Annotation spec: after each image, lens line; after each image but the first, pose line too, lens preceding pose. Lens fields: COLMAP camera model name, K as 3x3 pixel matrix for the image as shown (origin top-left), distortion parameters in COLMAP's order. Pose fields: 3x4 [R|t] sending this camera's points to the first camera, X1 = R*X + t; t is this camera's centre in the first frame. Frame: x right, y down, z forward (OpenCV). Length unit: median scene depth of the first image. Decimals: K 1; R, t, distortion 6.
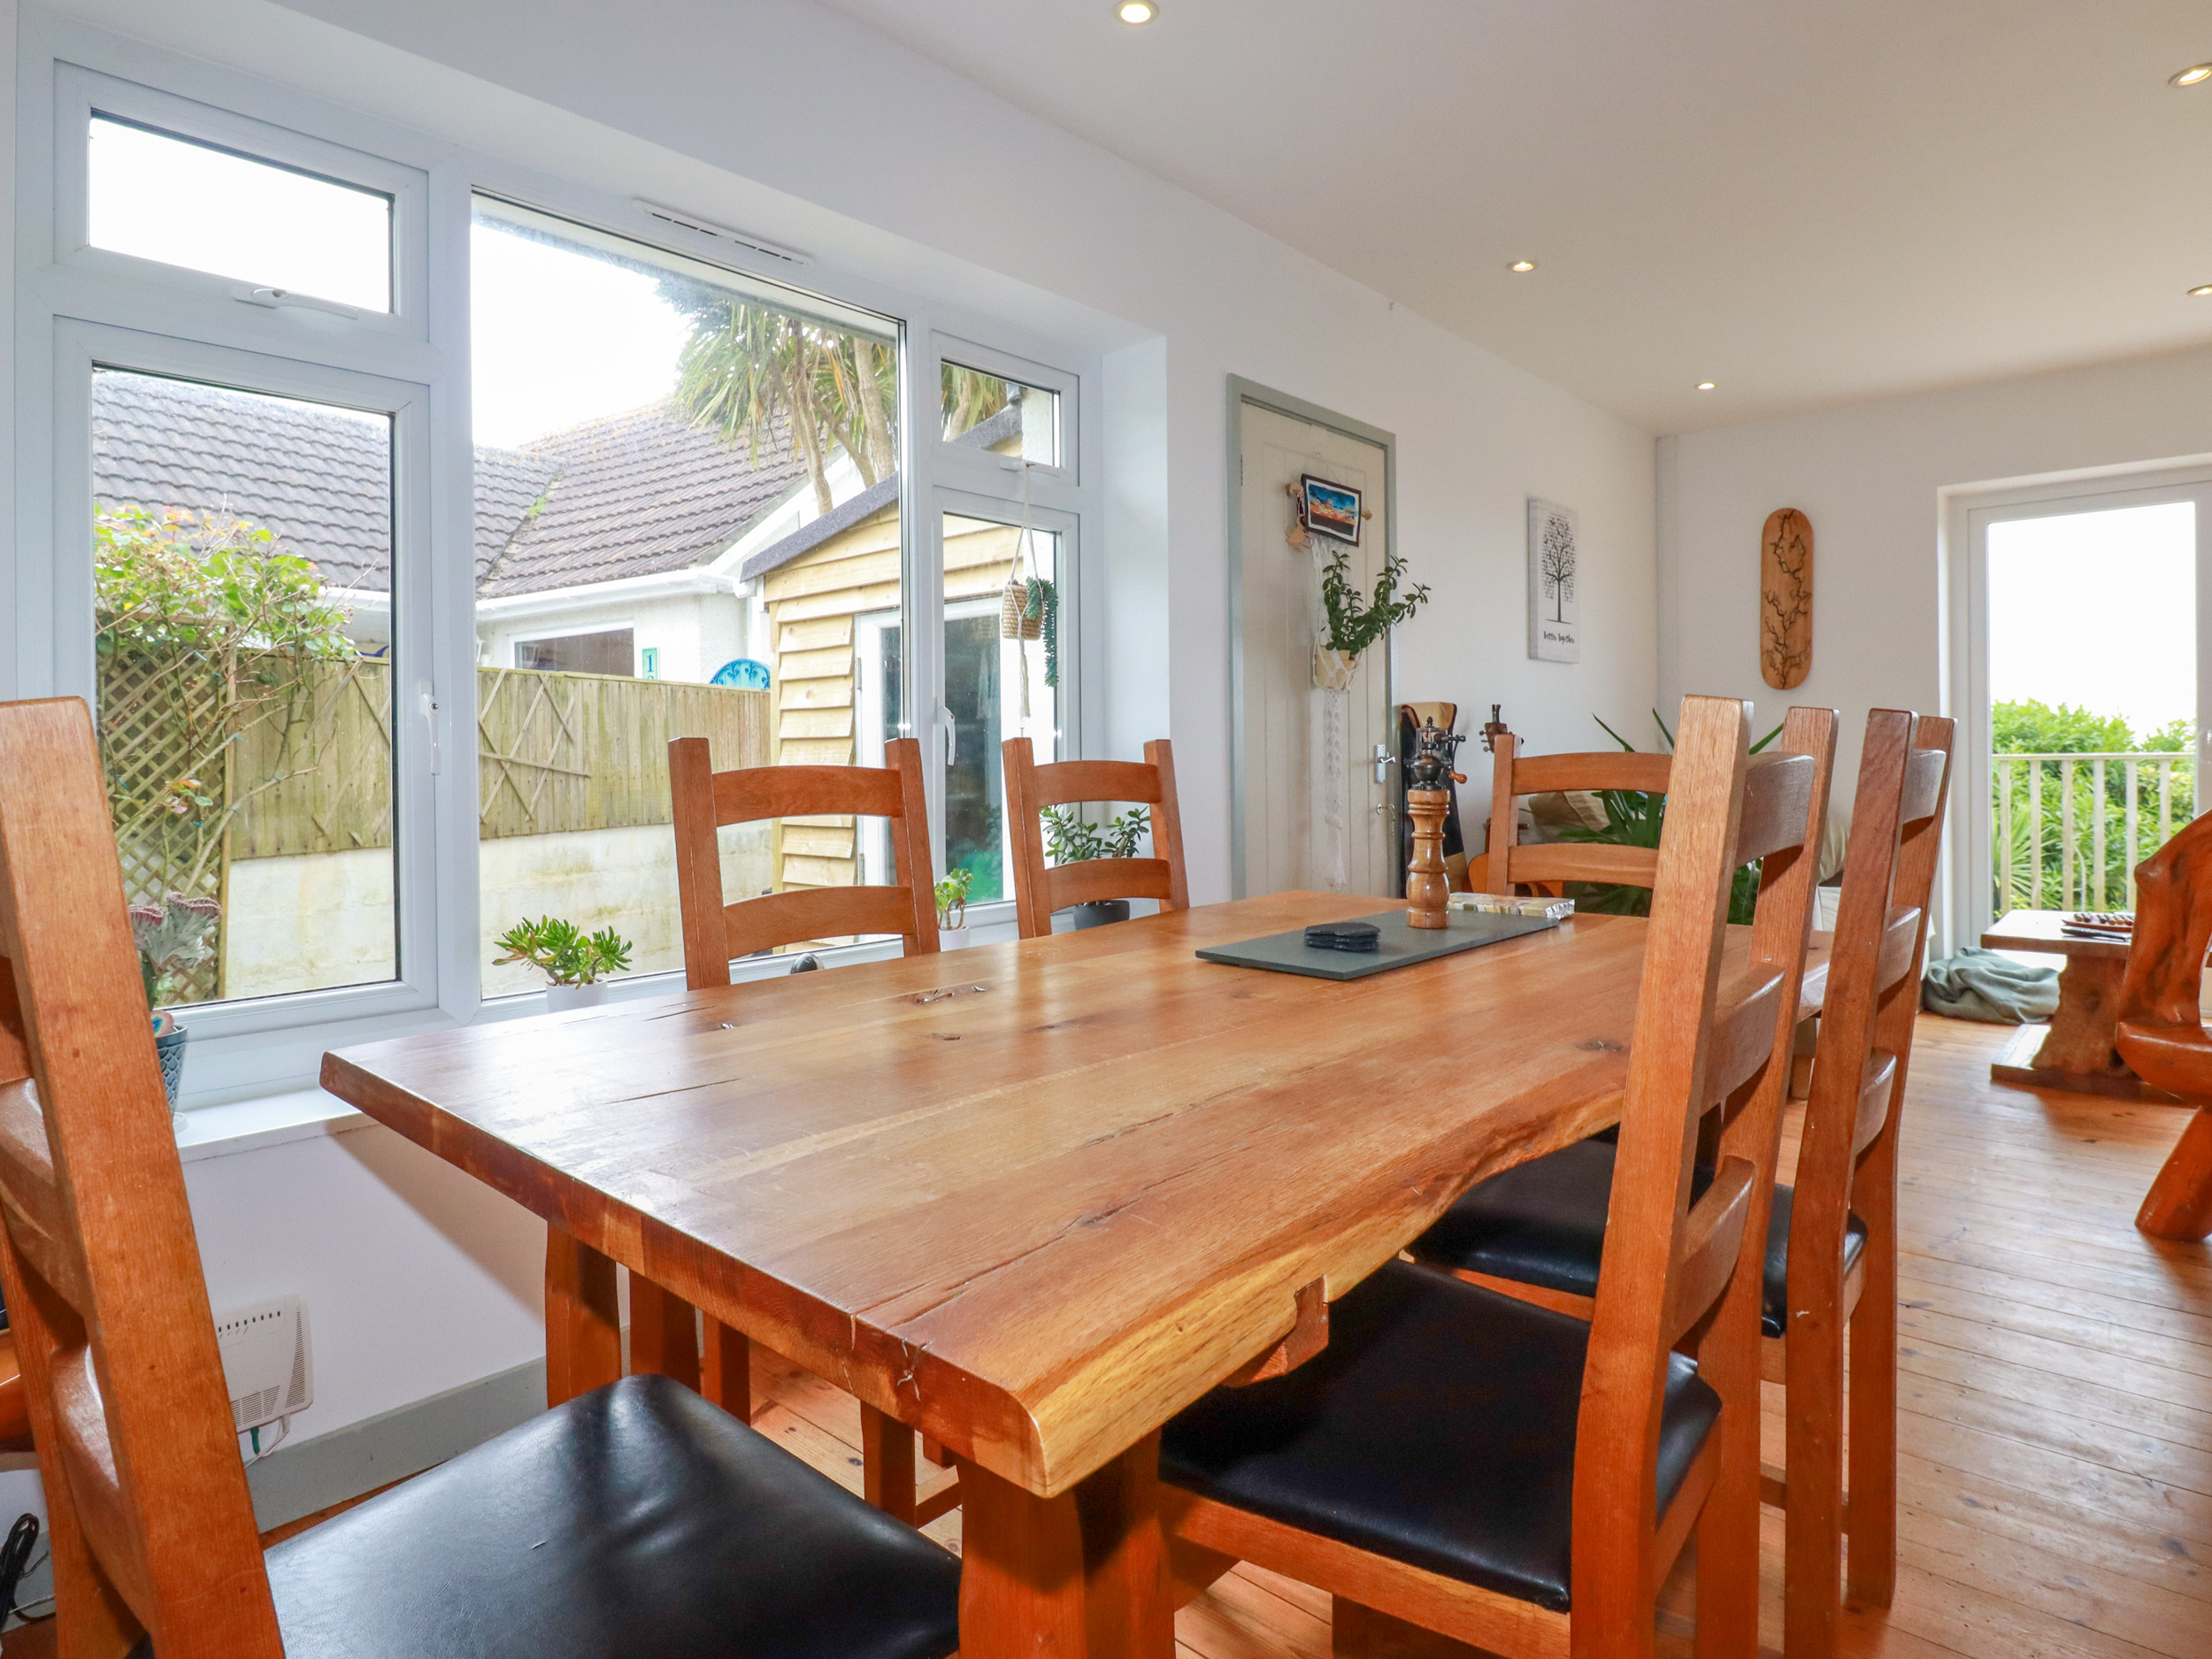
lens RADIAL K [[1208.5, 0, 1114.3], [0, 1208.5, 781.7], [0, 0, 1]] dist [0.001354, -0.000890]
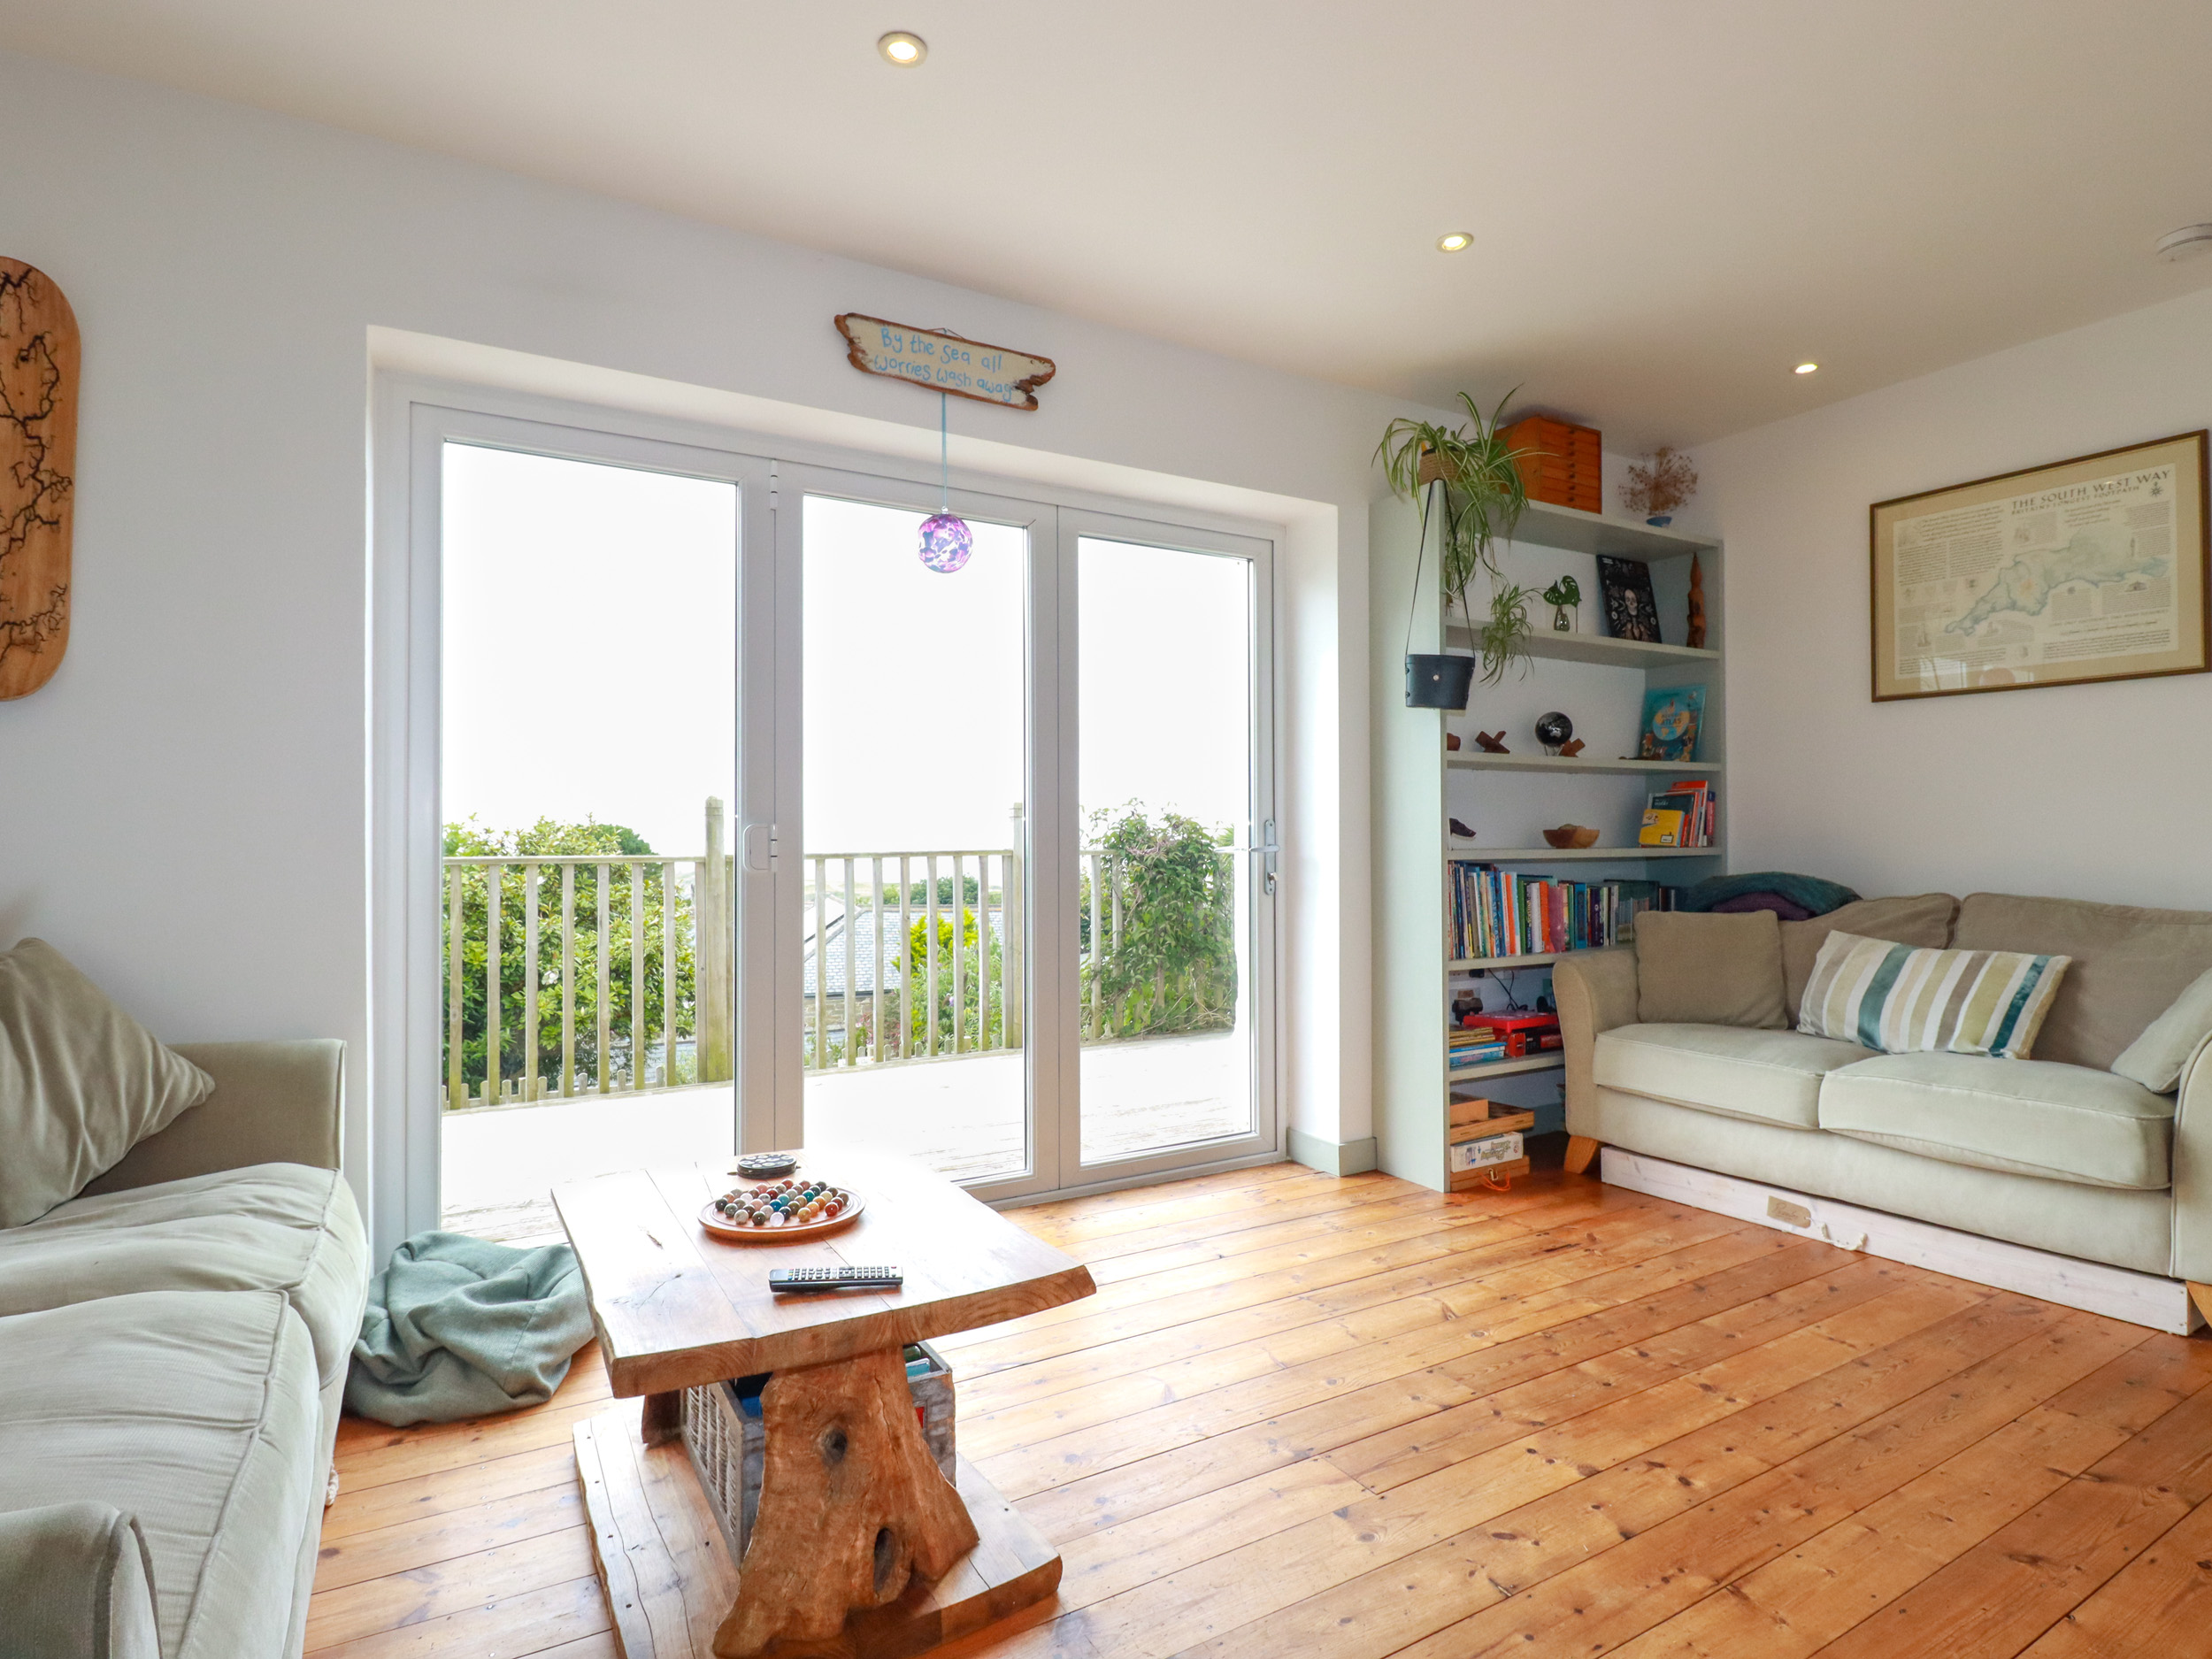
lens RADIAL K [[1163.1, 0, 1096.8], [0, 1163.1, 823.6], [0, 0, 1]] dist [-0.005601, -0.009765]
pose [[0.303180, 0.030008, 0.952461, 0.352236], [0.024819, 0.998916, -0.039372, -0.012770], [-0.952610, 0.035576, 0.302107, 0.621911]]
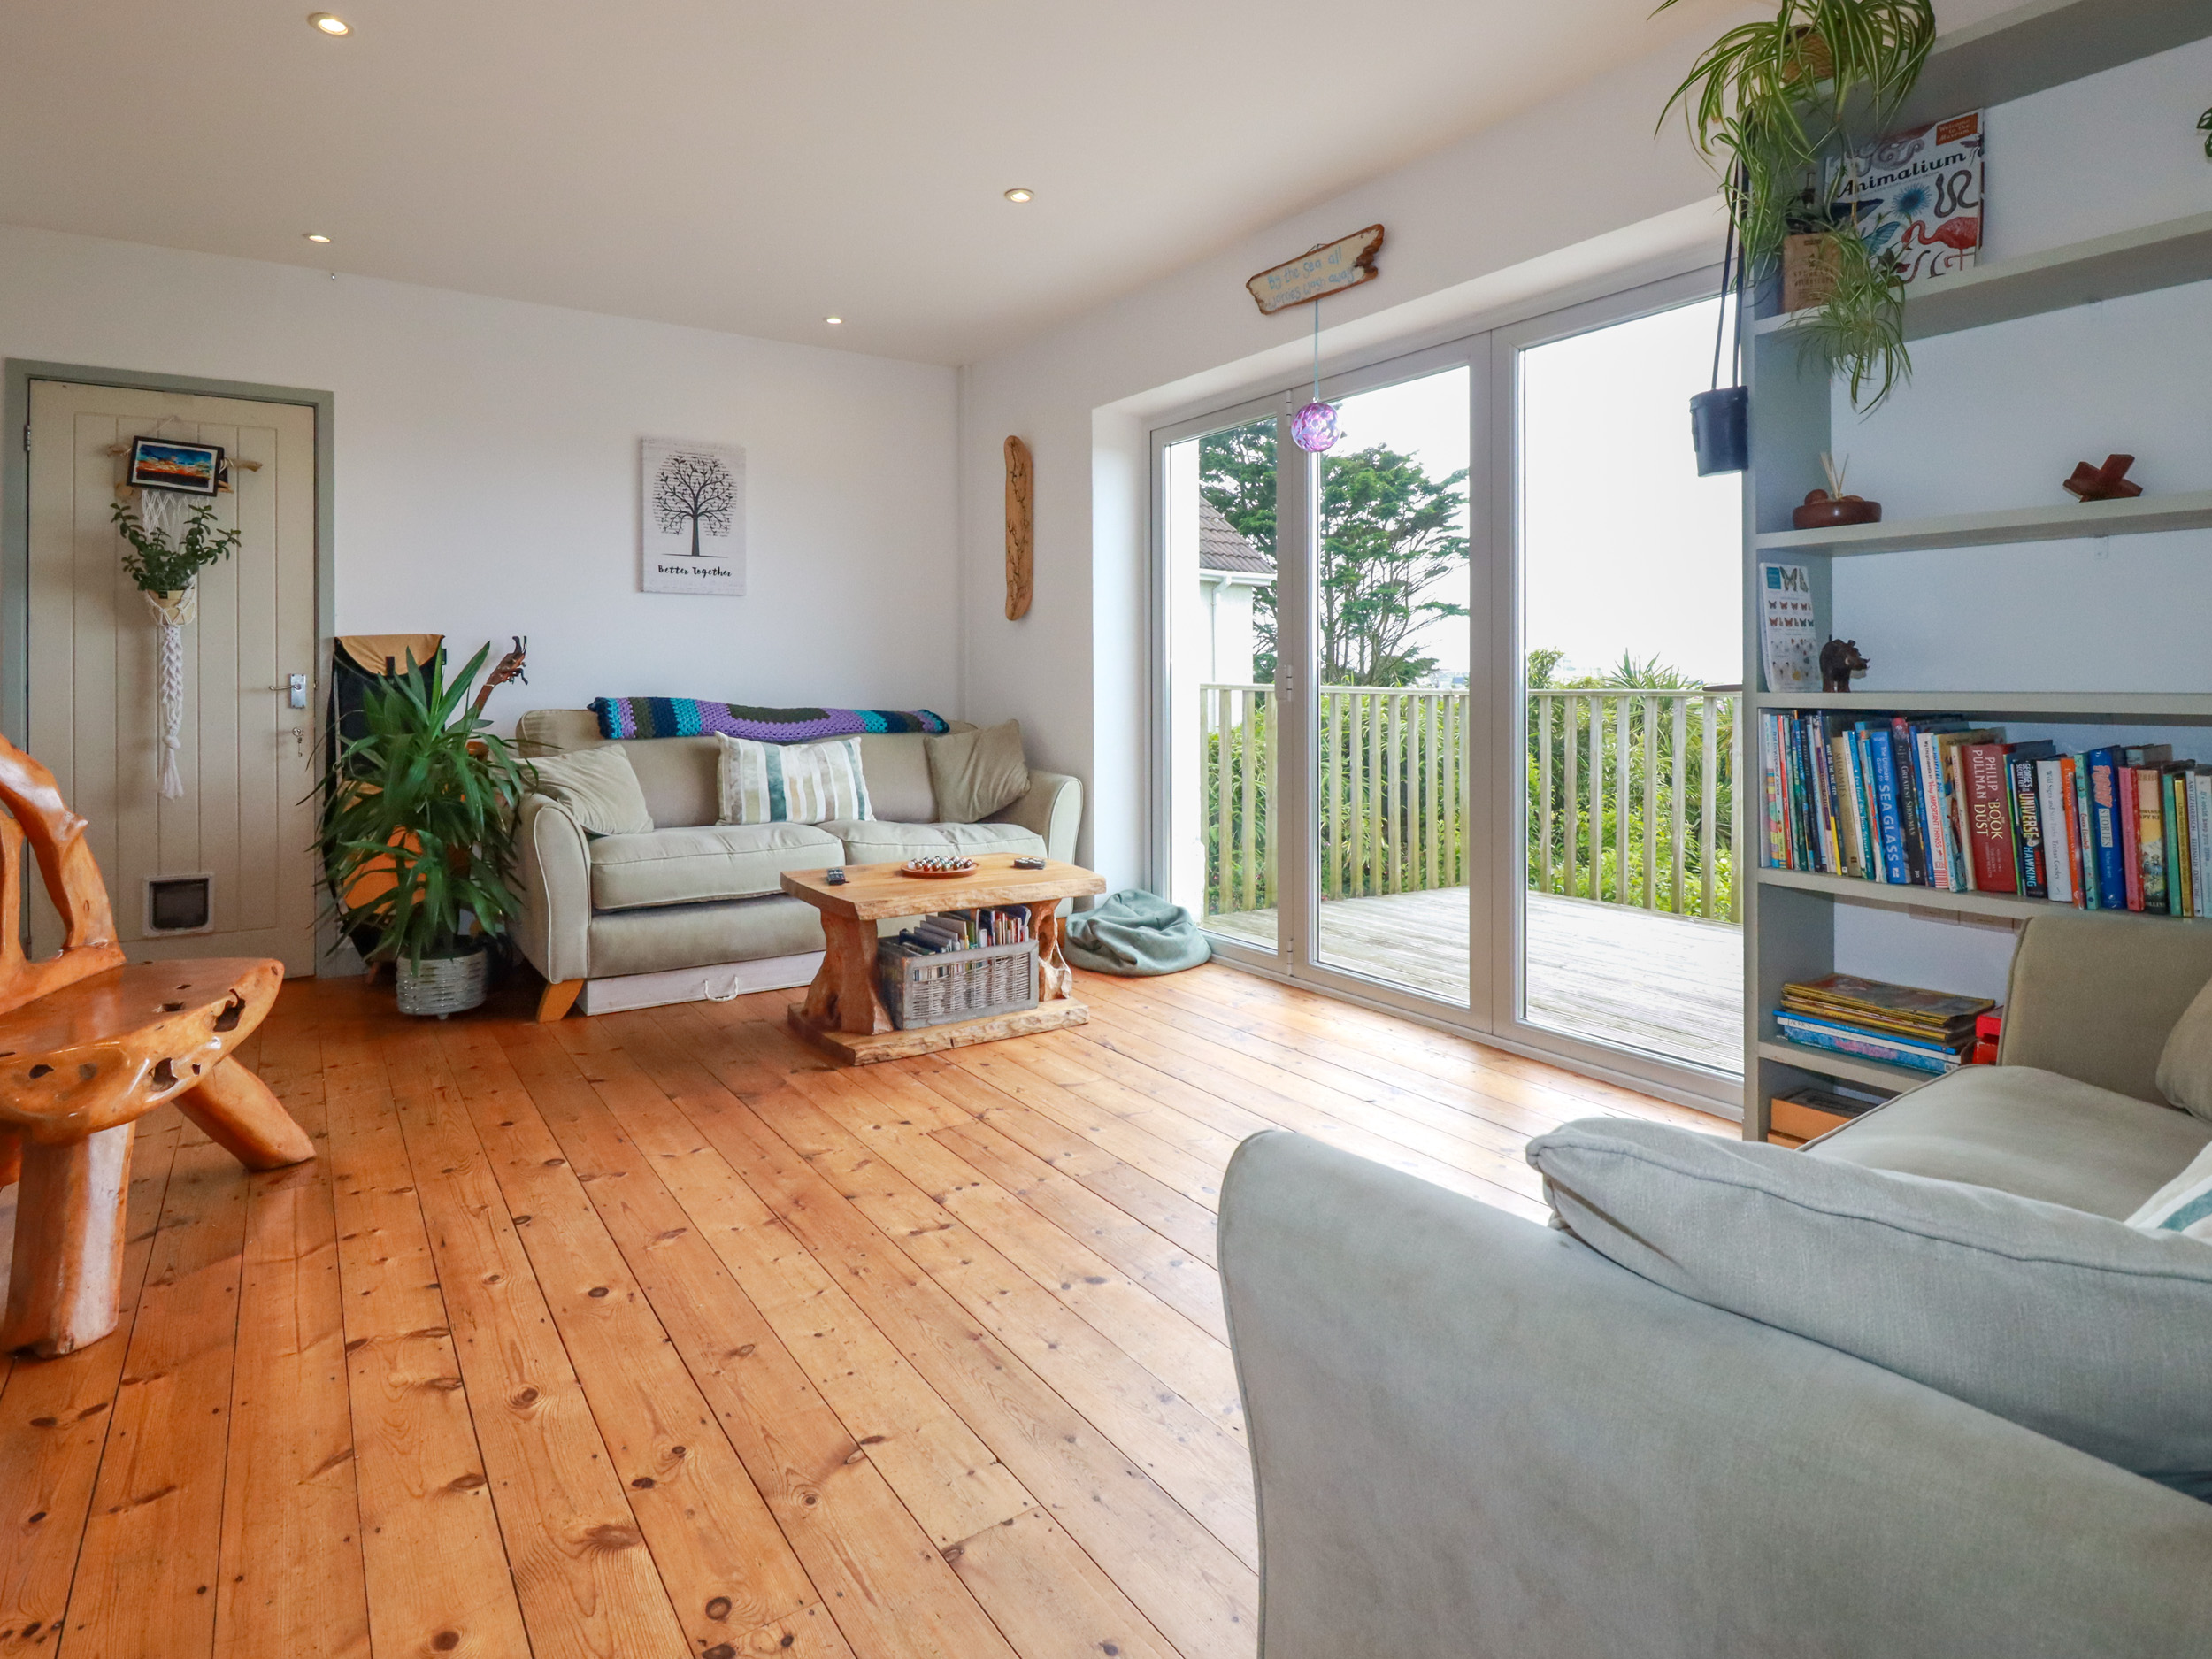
lens RADIAL K [[1260.4, 0, 1170.9], [0, 1260.4, 680.6], [0, 0, 1]] dist [0.002175, -0.003626]
pose [[0.973990, 0.009131, -0.226409, 1.045907], [-0.014400, 0.999662, -0.021631, -0.009670], [0.226135, 0.024329, 0.973792, 0.053787]]
